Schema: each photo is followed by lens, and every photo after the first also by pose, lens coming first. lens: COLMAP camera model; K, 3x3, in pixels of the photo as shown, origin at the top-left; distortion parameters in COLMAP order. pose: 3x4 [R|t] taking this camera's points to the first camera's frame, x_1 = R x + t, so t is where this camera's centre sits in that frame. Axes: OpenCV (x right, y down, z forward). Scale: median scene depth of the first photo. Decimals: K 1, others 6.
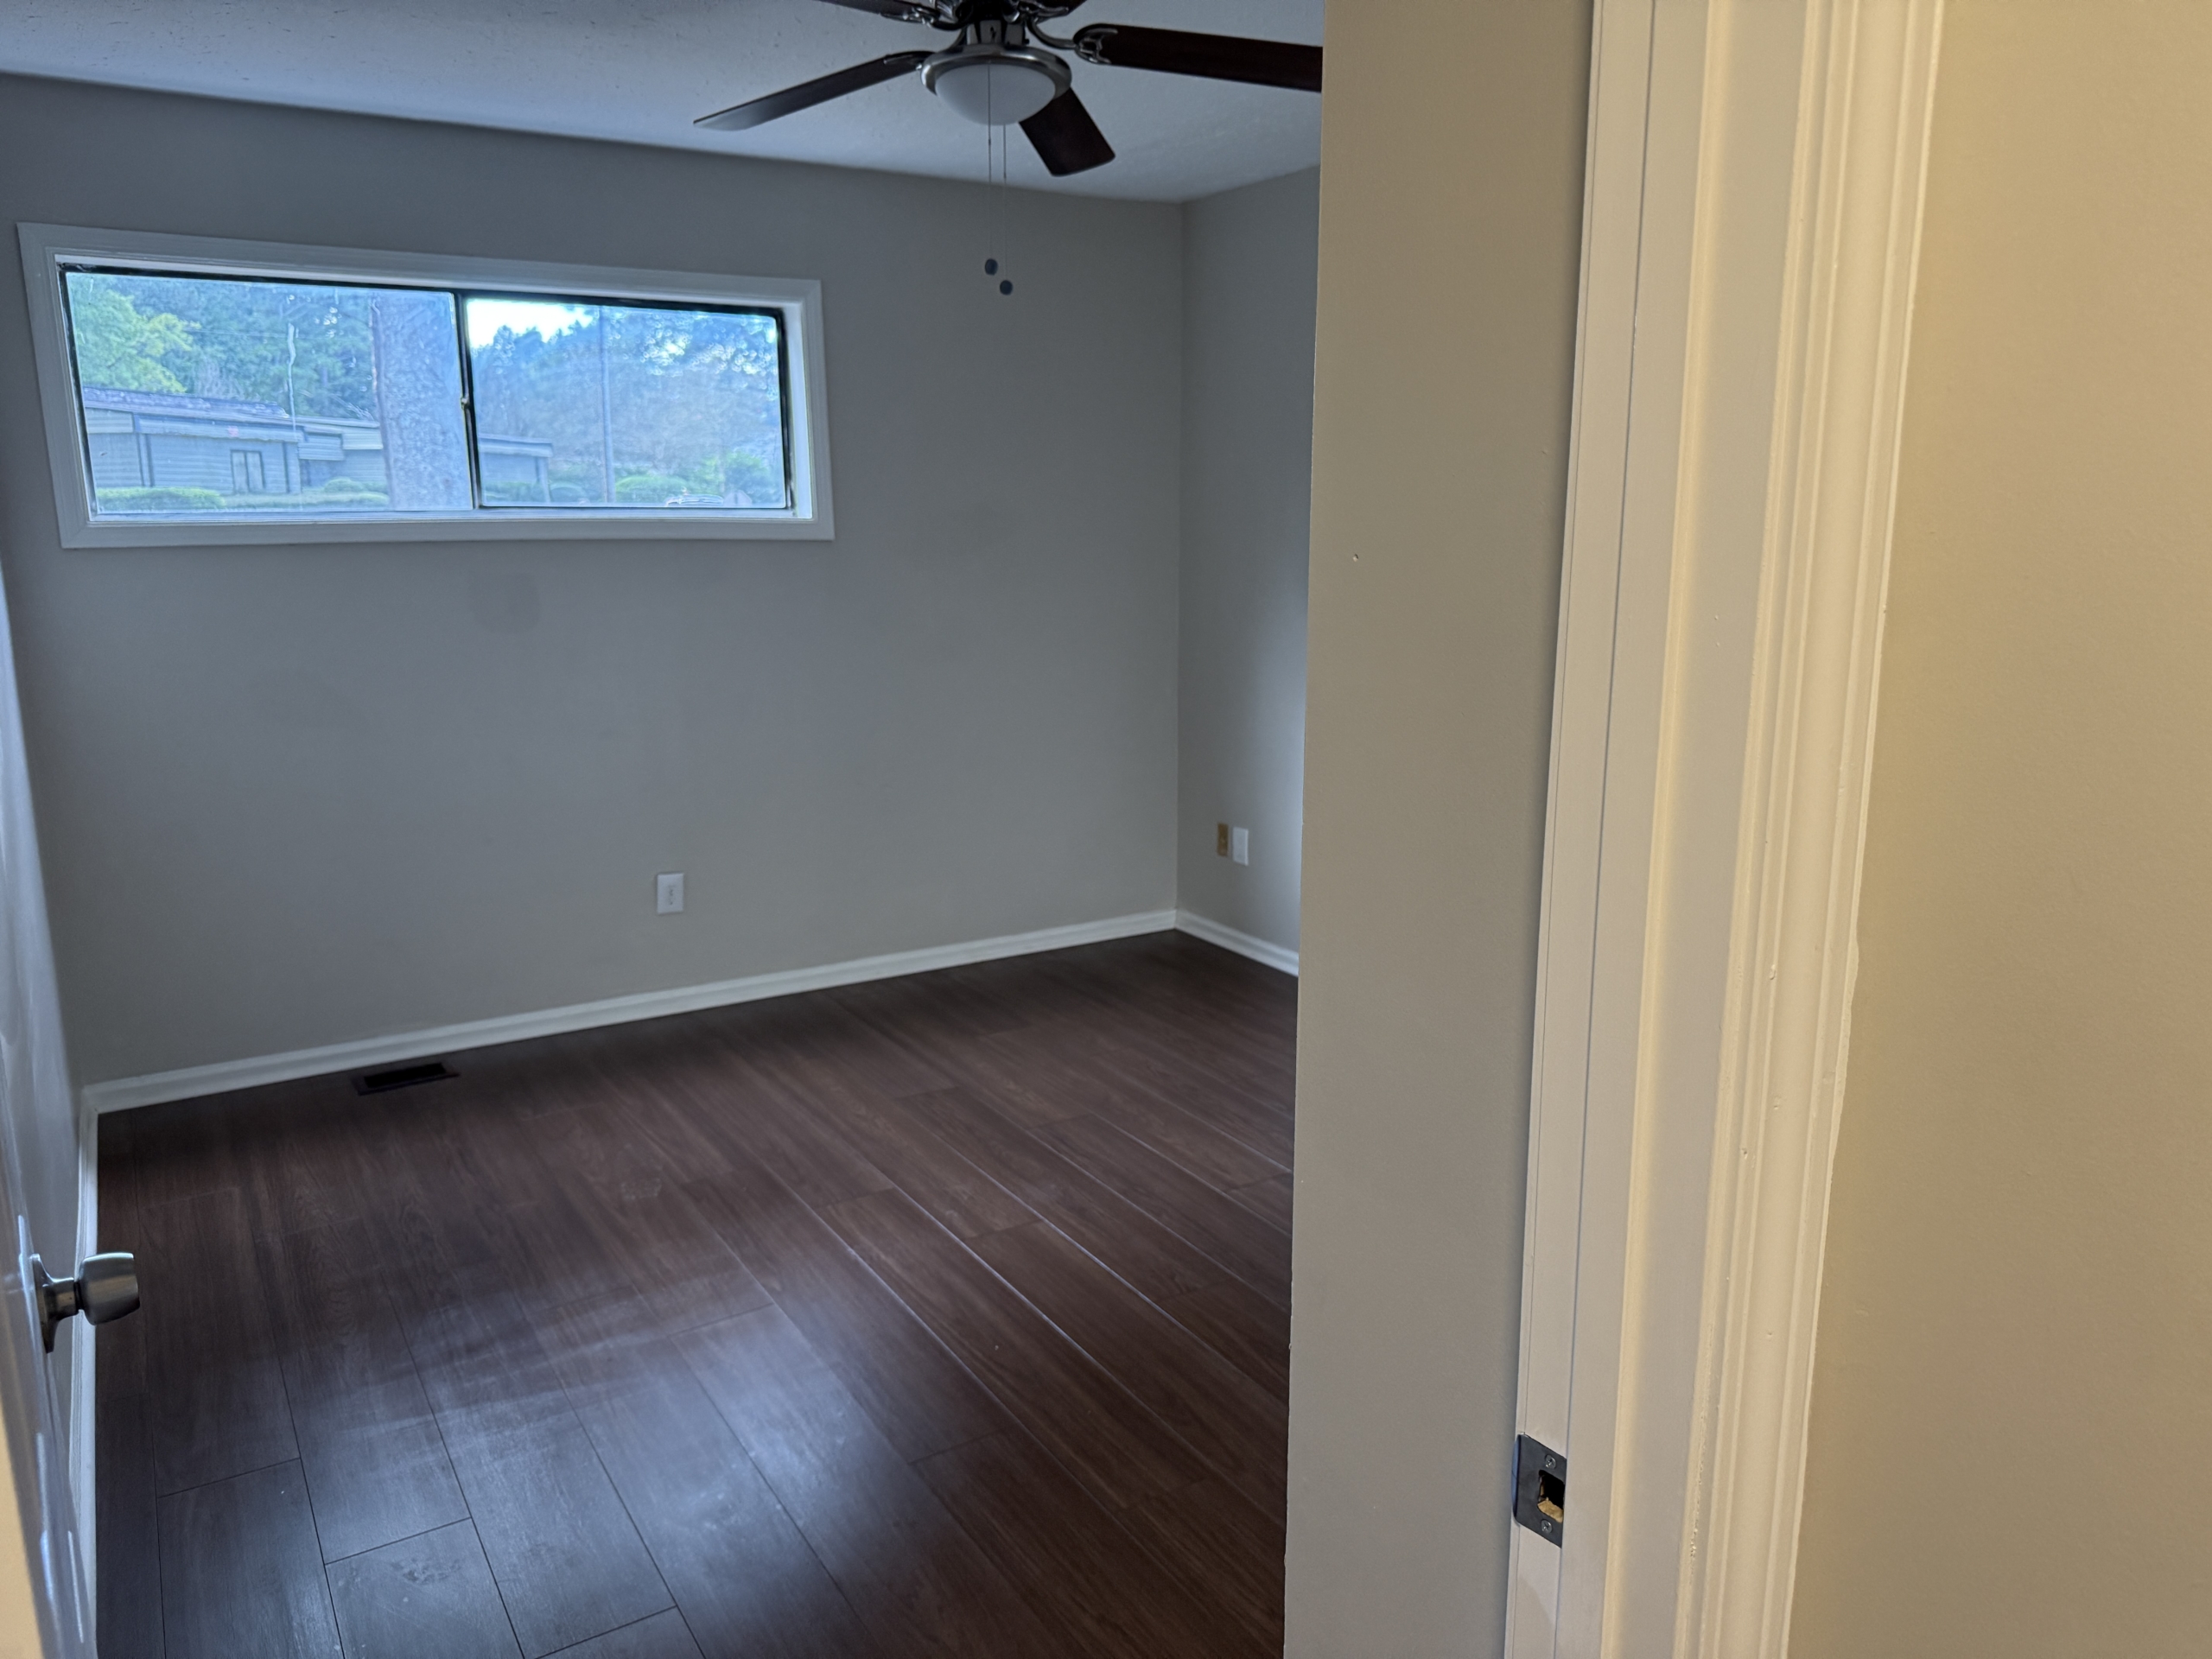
lens RADIAL K [[1572.3, 0, 1105.6], [0, 1572.3, 836.7], [0, 0, 1]] dist [0.022381, -0.027659]
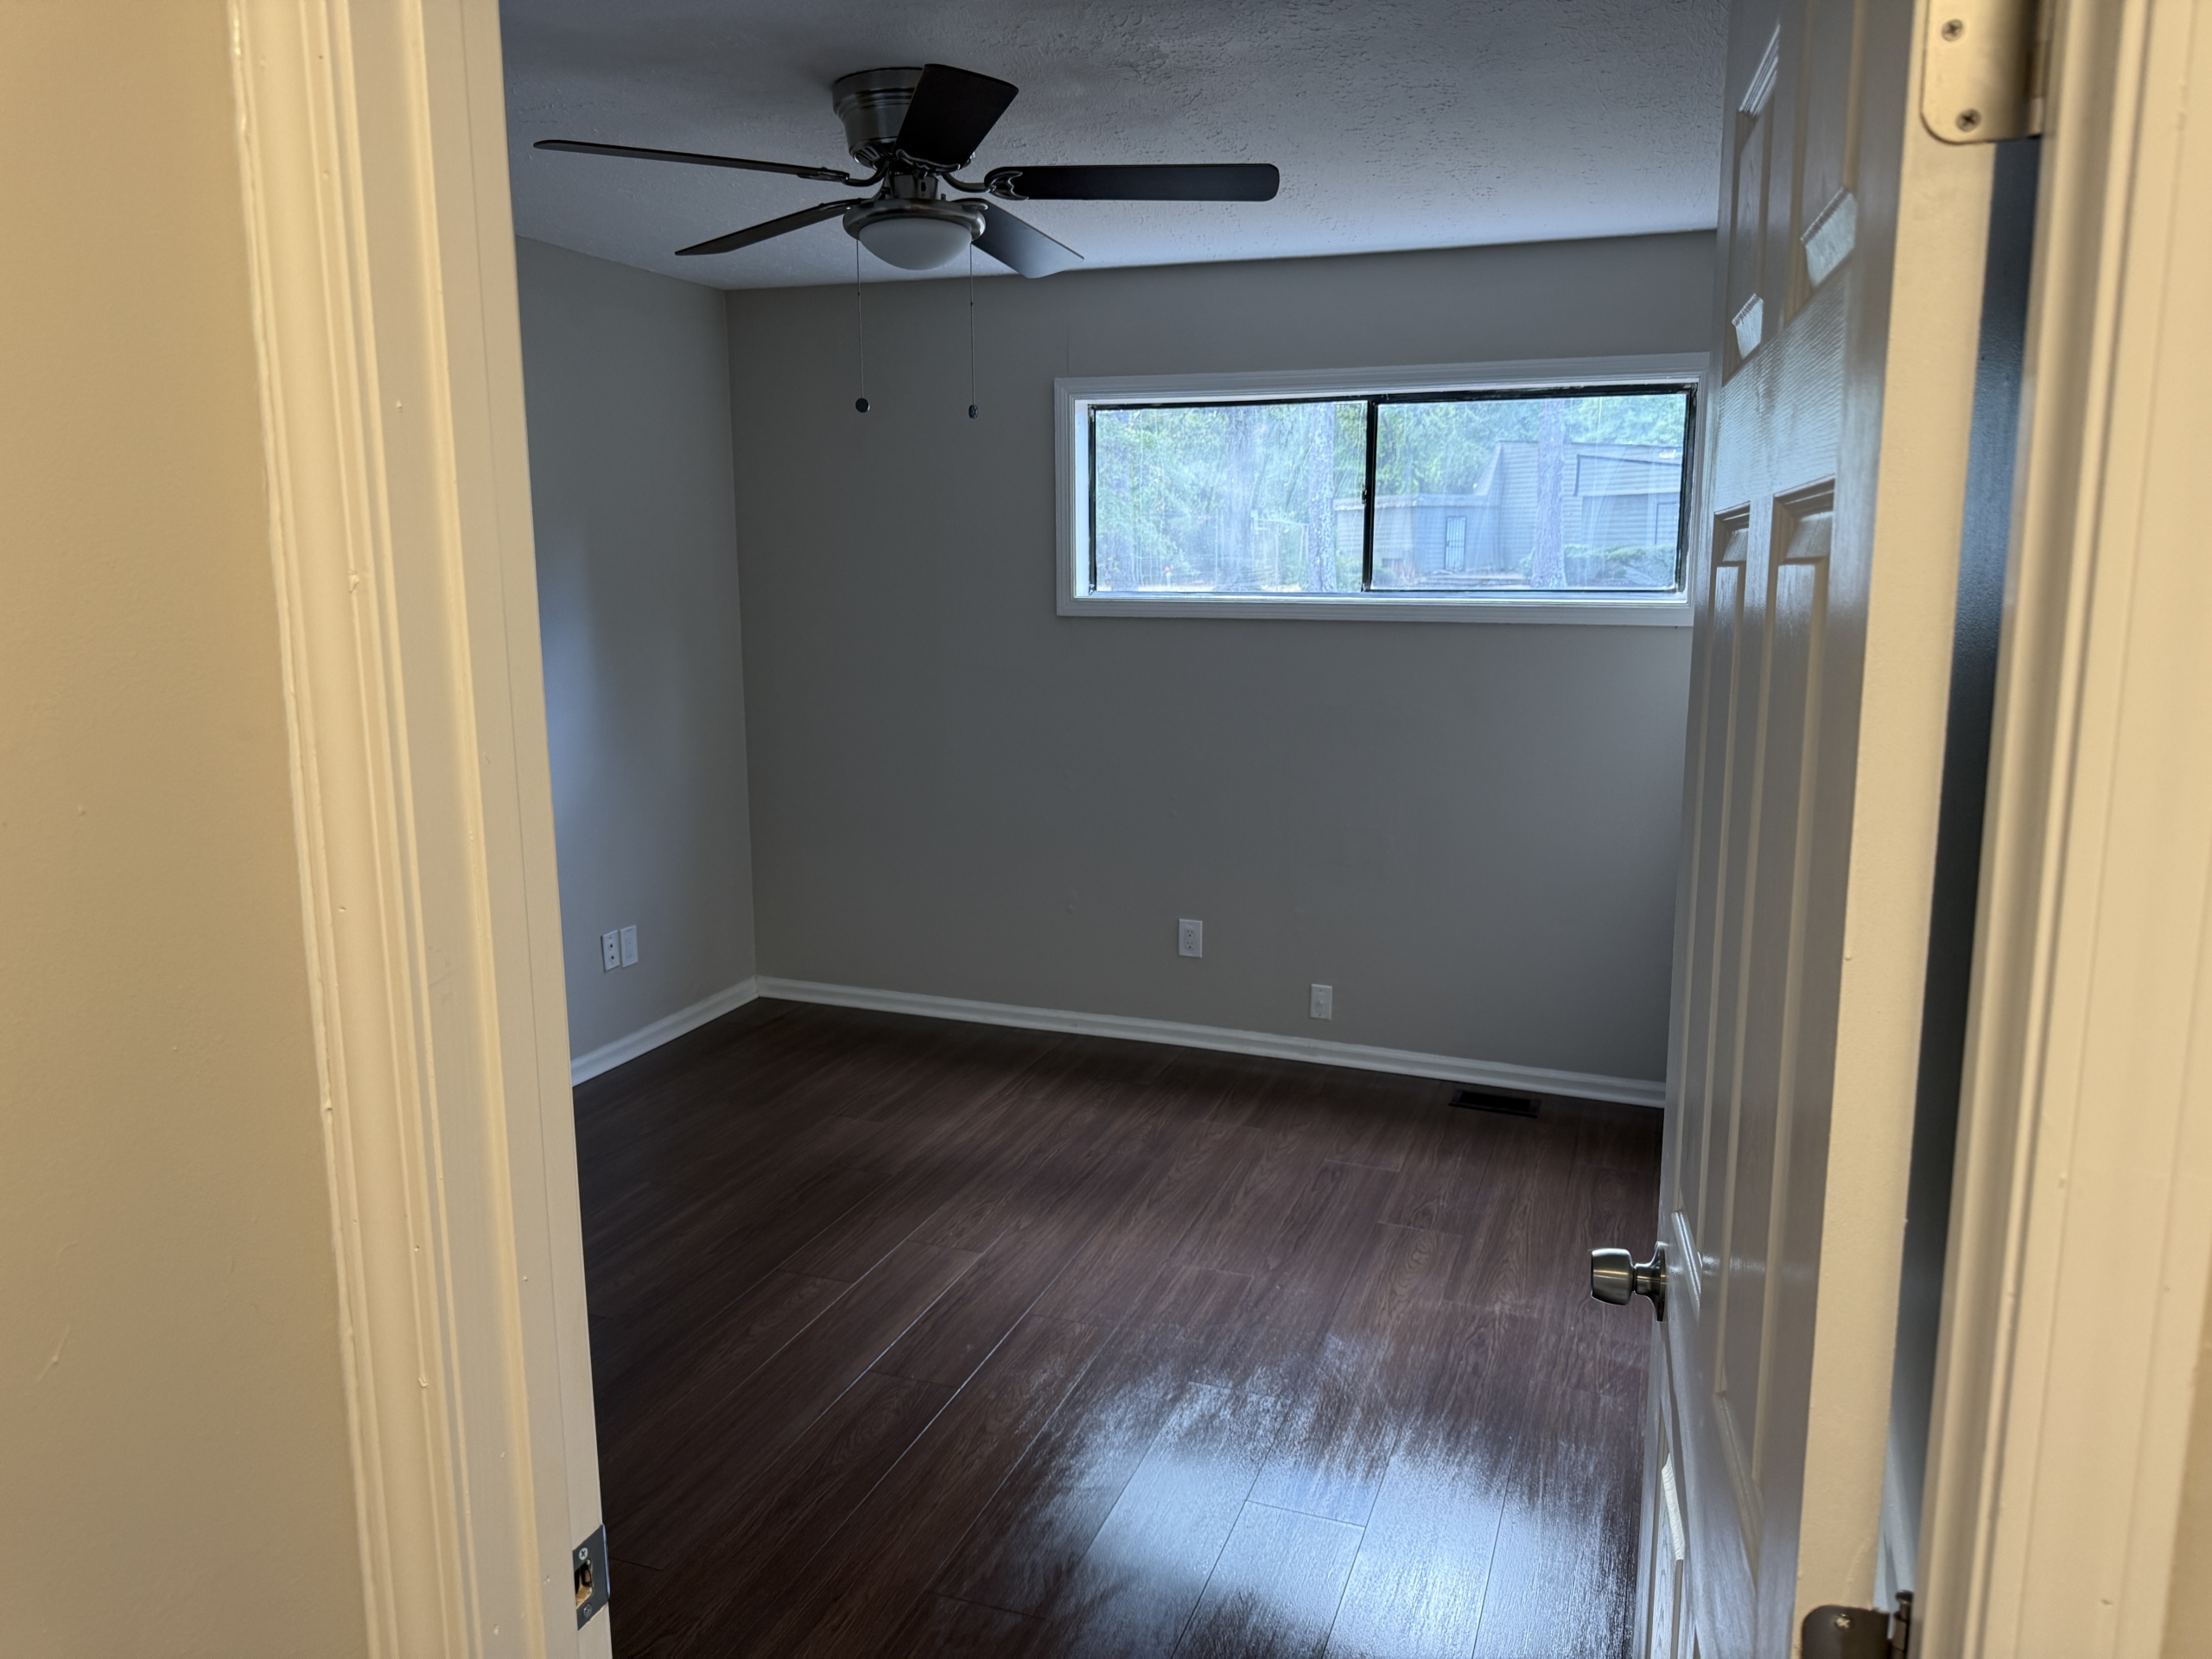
lens RADIAL K [[1572.3, 0, 1109.4], [0, 1572.3, 819.2], [0, 0, 1]] dist [0.022381, -0.027659]
pose [[0.607104, 0.133265, -0.783368, 0.536041], [-0.173979, 0.984210, 0.032600, -0.070962], [0.775343, 0.116498, 0.620703, 0.254155]]
